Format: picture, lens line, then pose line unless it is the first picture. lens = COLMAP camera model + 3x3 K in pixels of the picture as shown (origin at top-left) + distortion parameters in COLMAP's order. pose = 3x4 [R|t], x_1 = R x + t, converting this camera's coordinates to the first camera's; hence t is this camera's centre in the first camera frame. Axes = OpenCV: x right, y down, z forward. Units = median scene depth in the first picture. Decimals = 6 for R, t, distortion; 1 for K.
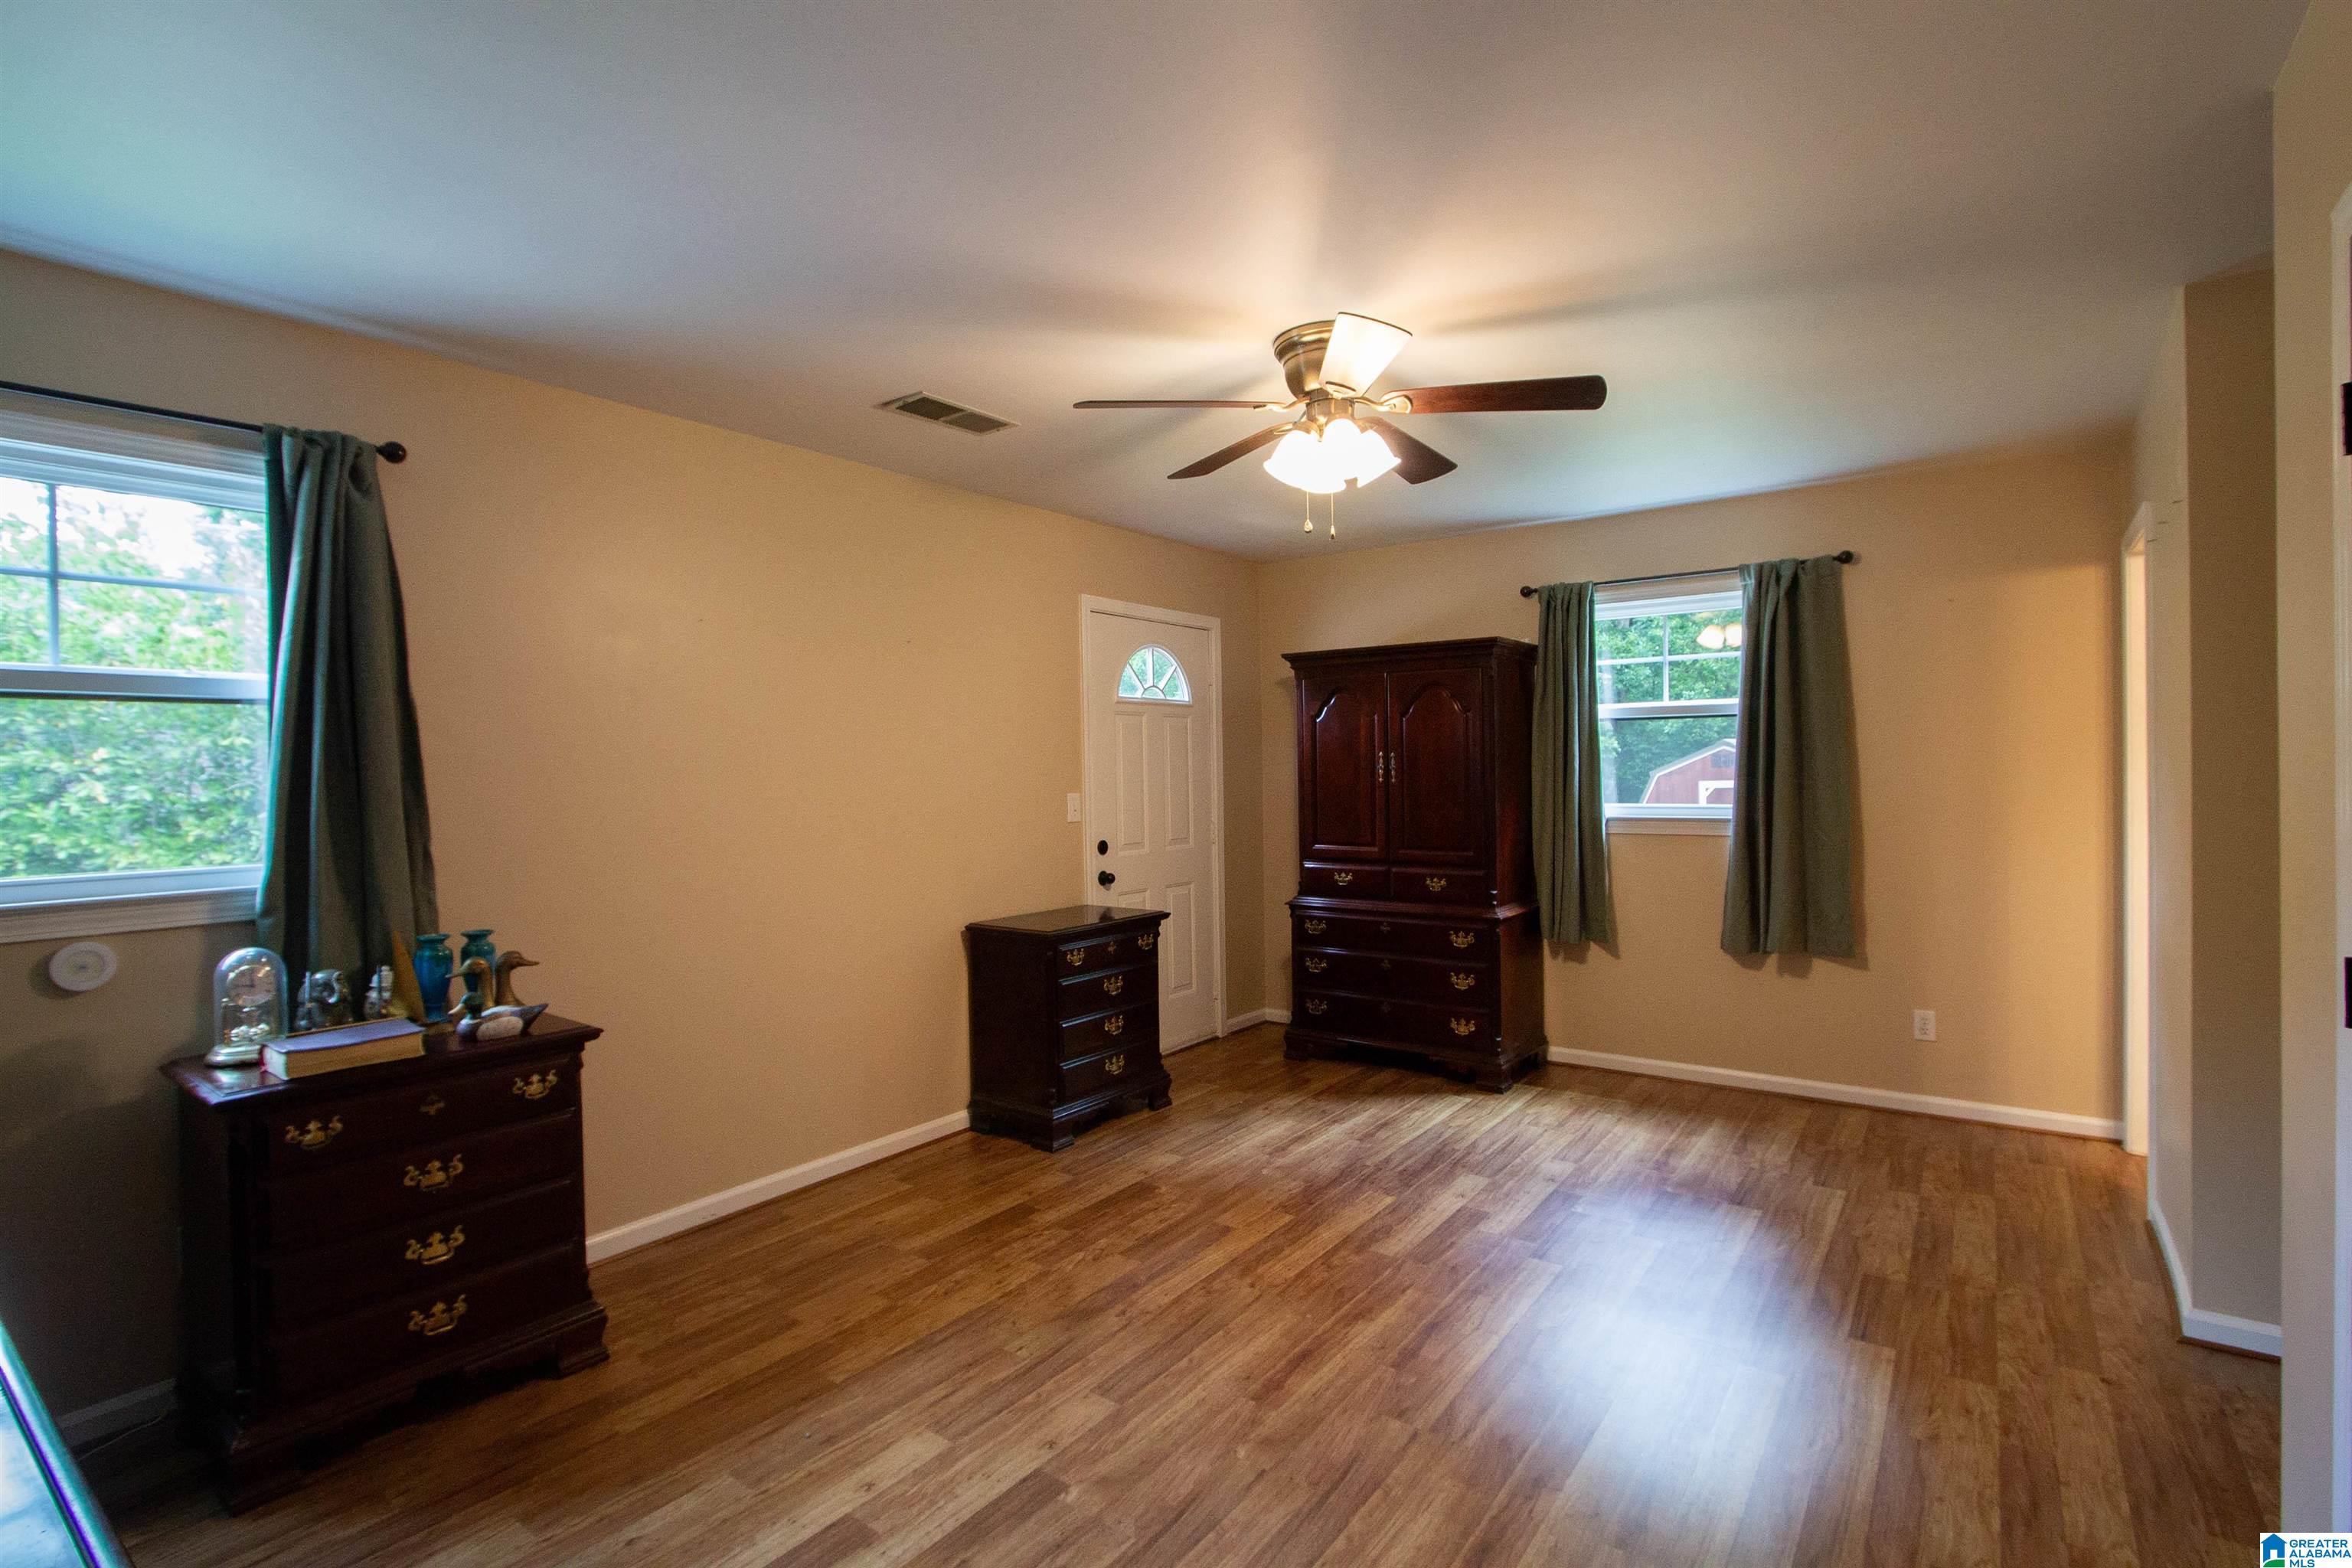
lens RADIAL K [[1104.6, 0, 1168.0], [0, 1104.6, 777.9], [0, 0, 1]] dist [-0.020110, 0.000562]
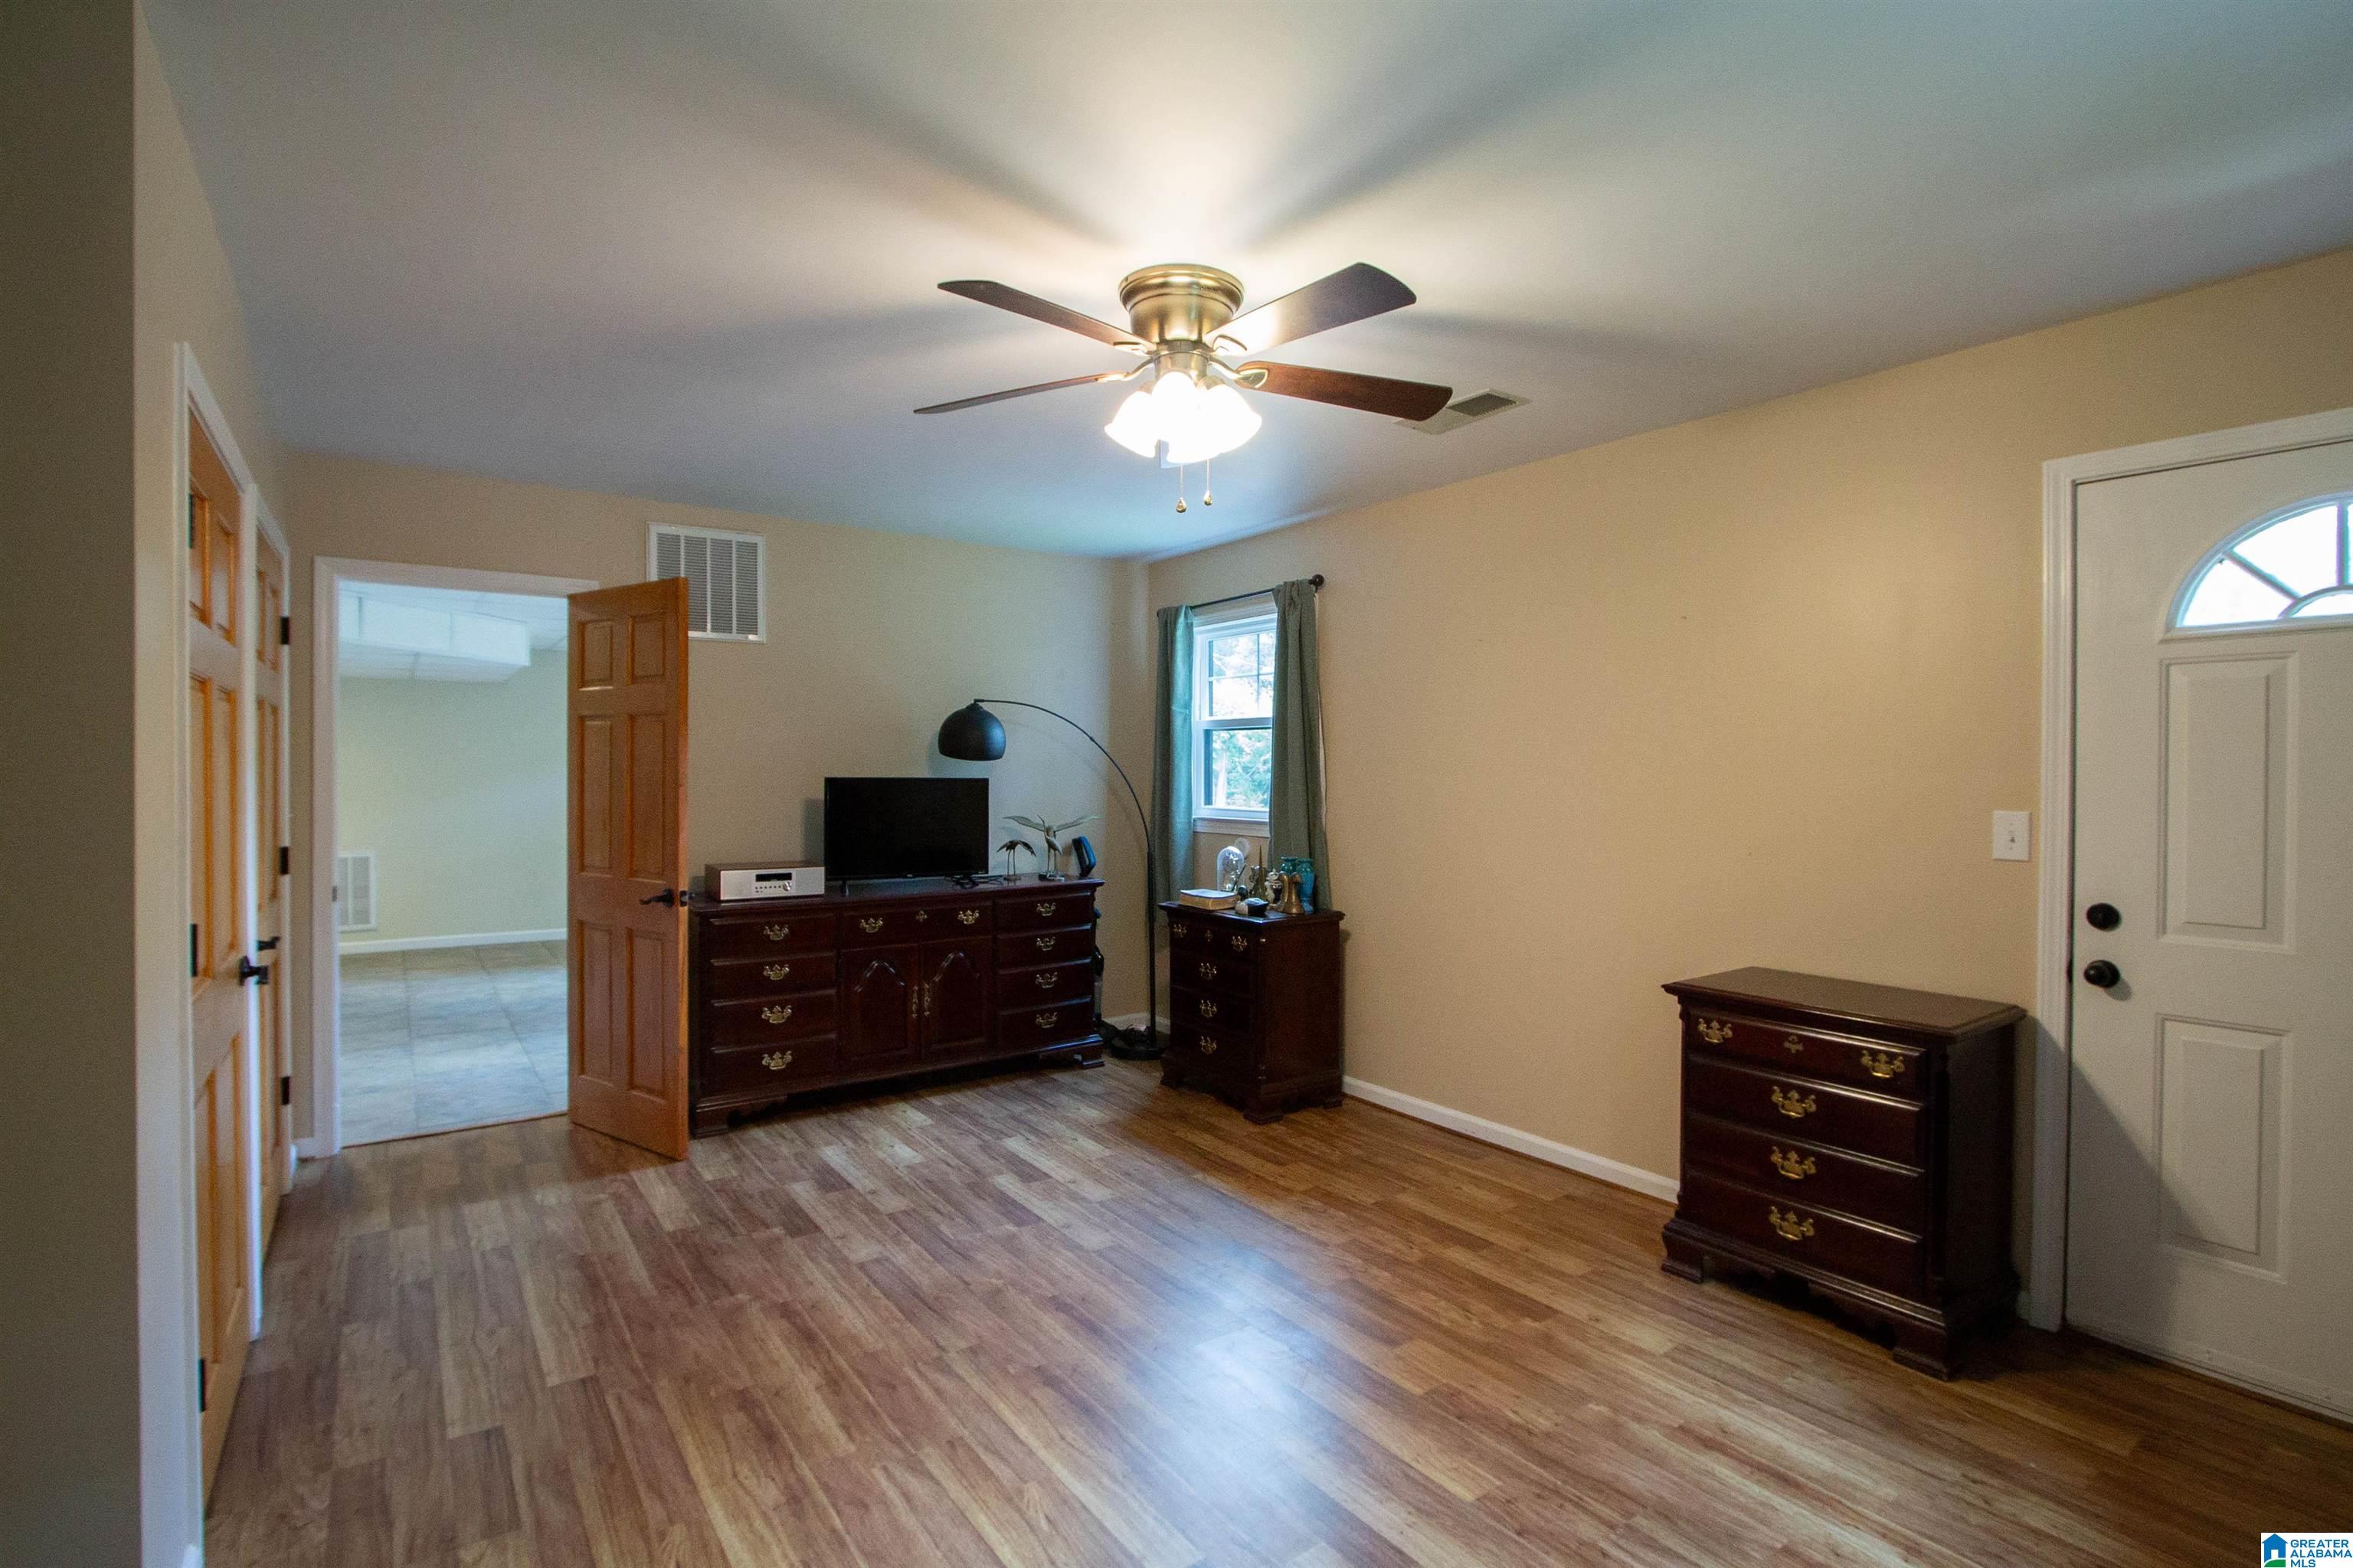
lens RADIAL K [[1108.6, 0, 1195.3], [0, 1108.6, 781.0], [0, 0, 1]] dist [-0.025868, 0.006807]
pose [[-0.288424, 0.026838, -0.957127, 0.710417], [-0.006873, 0.999523, 0.030098, -0.019536], [0.957478, 0.015259, -0.288102, 0.904802]]
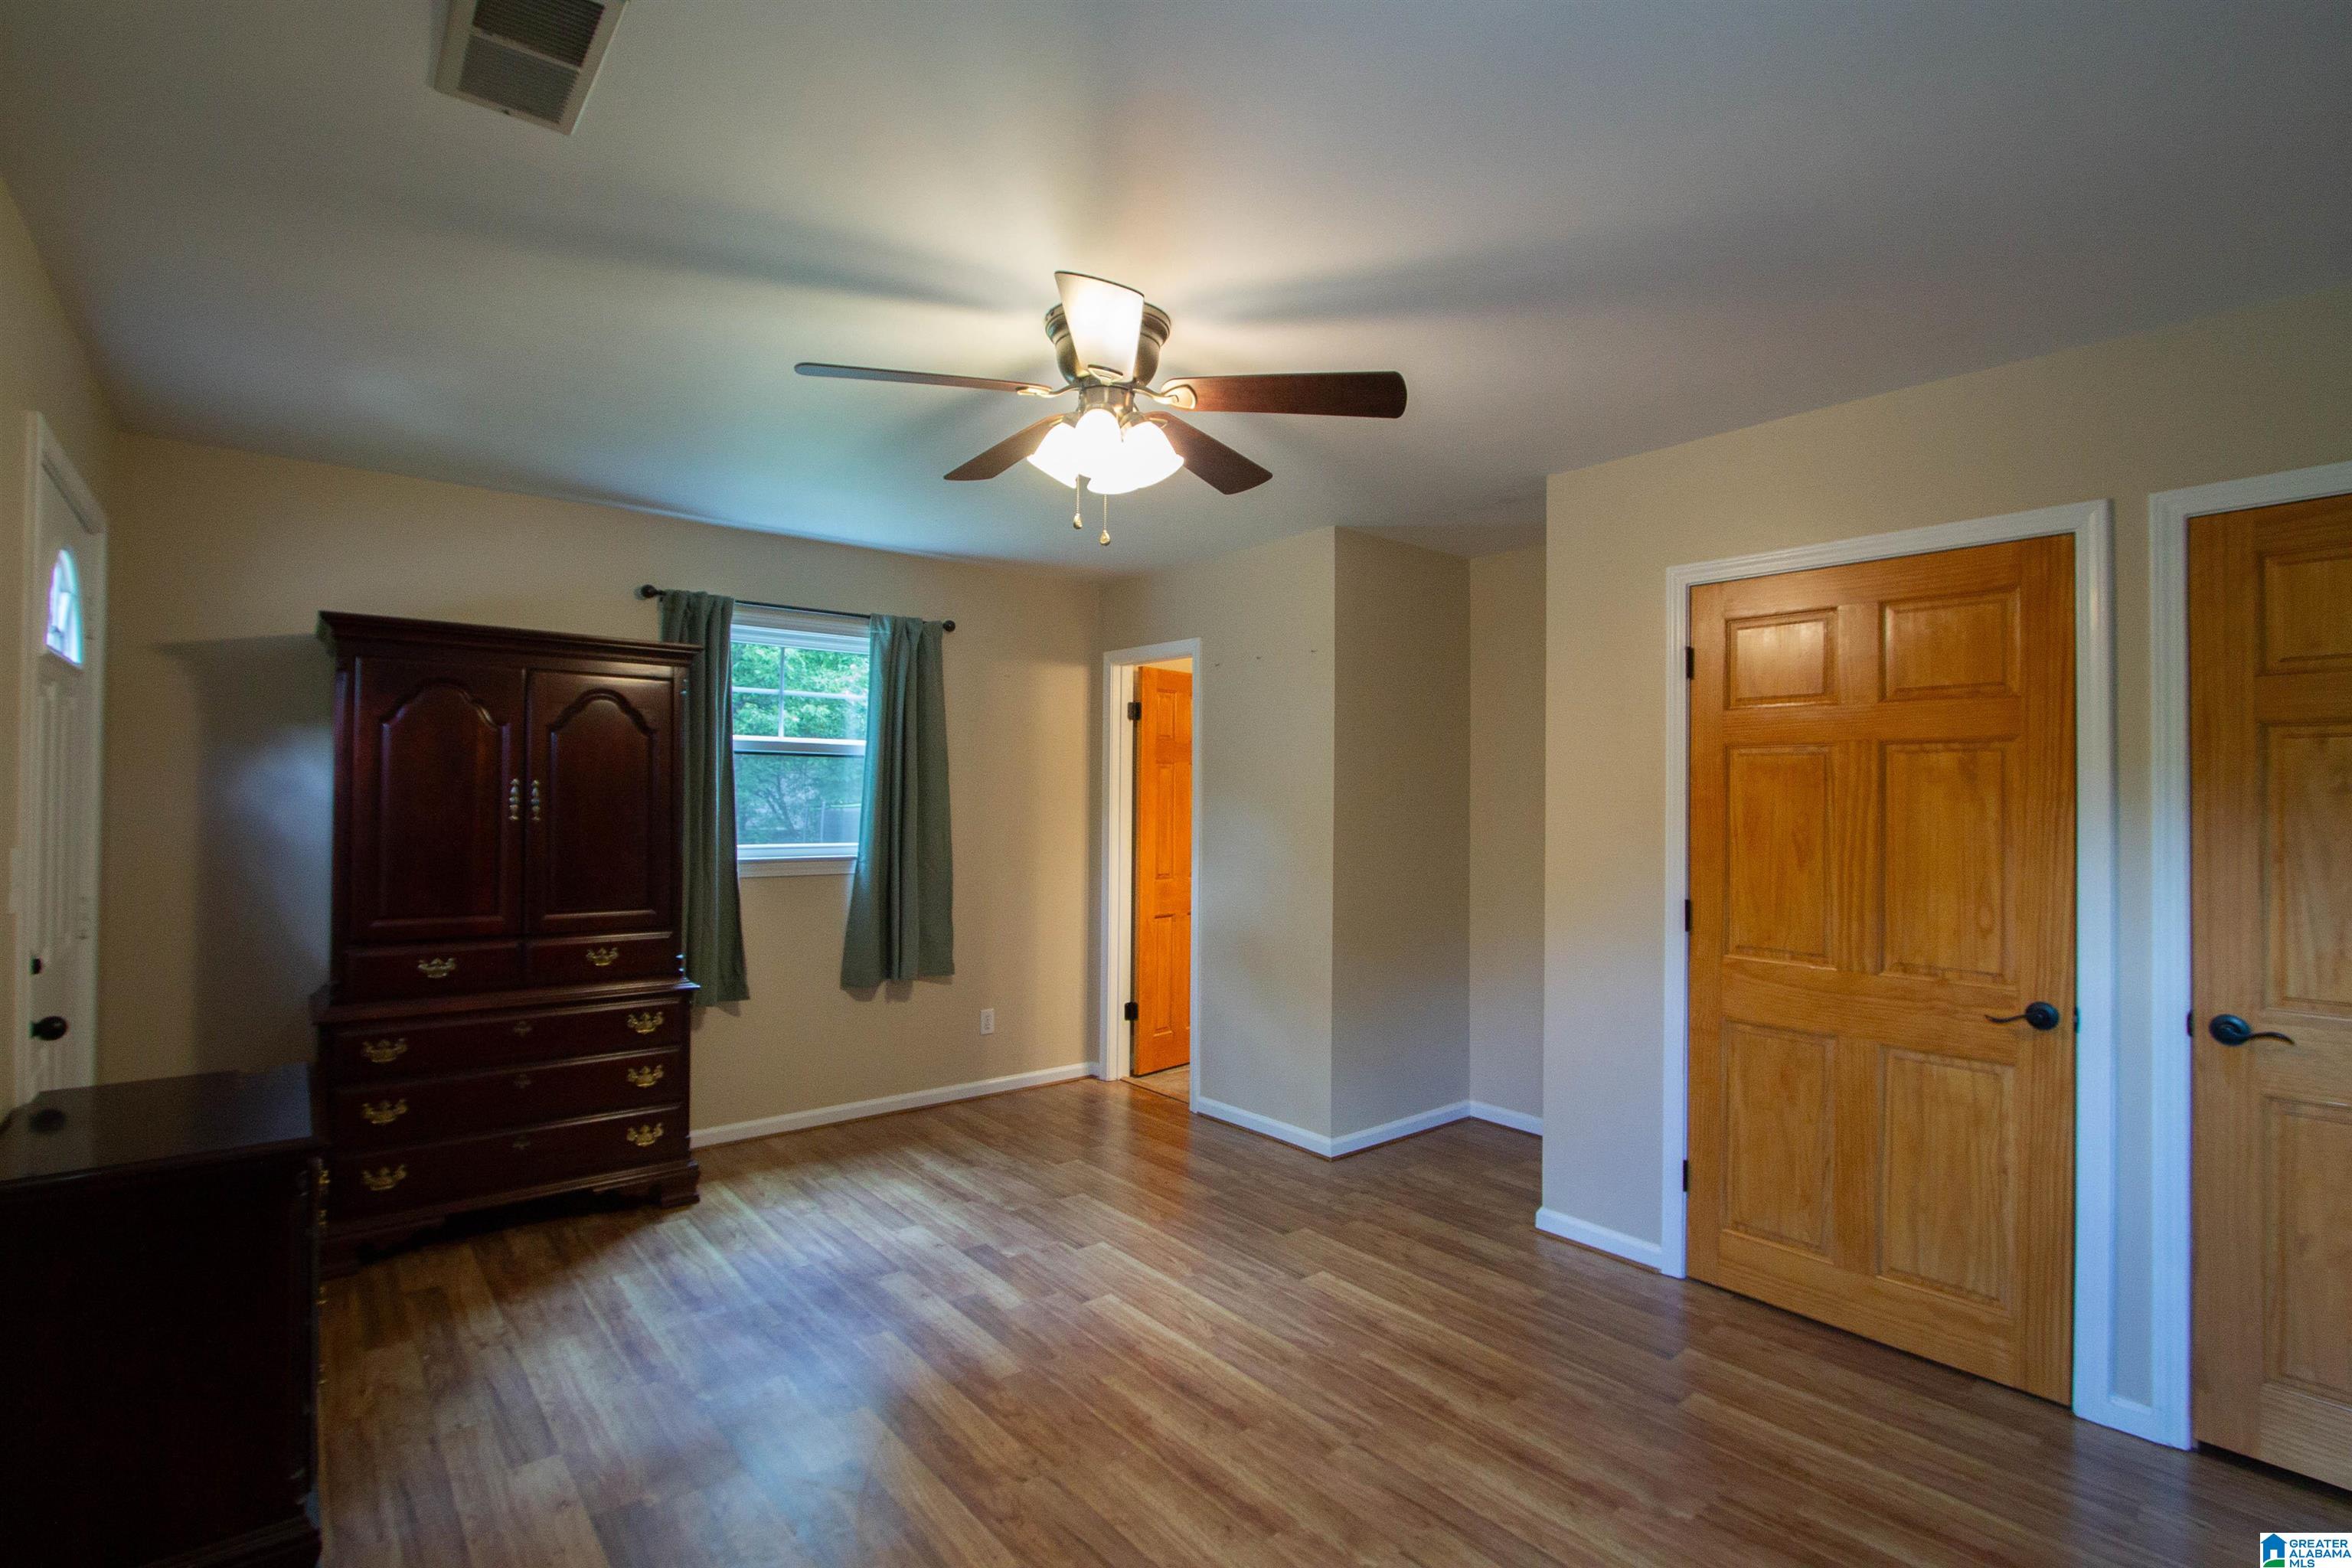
lens RADIAL K [[1108.1, 0, 1194.8], [0, 1108.1, 781.0], [0, 0, 1]] dist [-0.025868, 0.006807]
pose [[0.219194, 0.034739, 0.975063, -0.488837], [-0.004213, 0.999390, -0.034658, 0.000820], [-0.975672, 0.003489, 0.219206, 0.528509]]
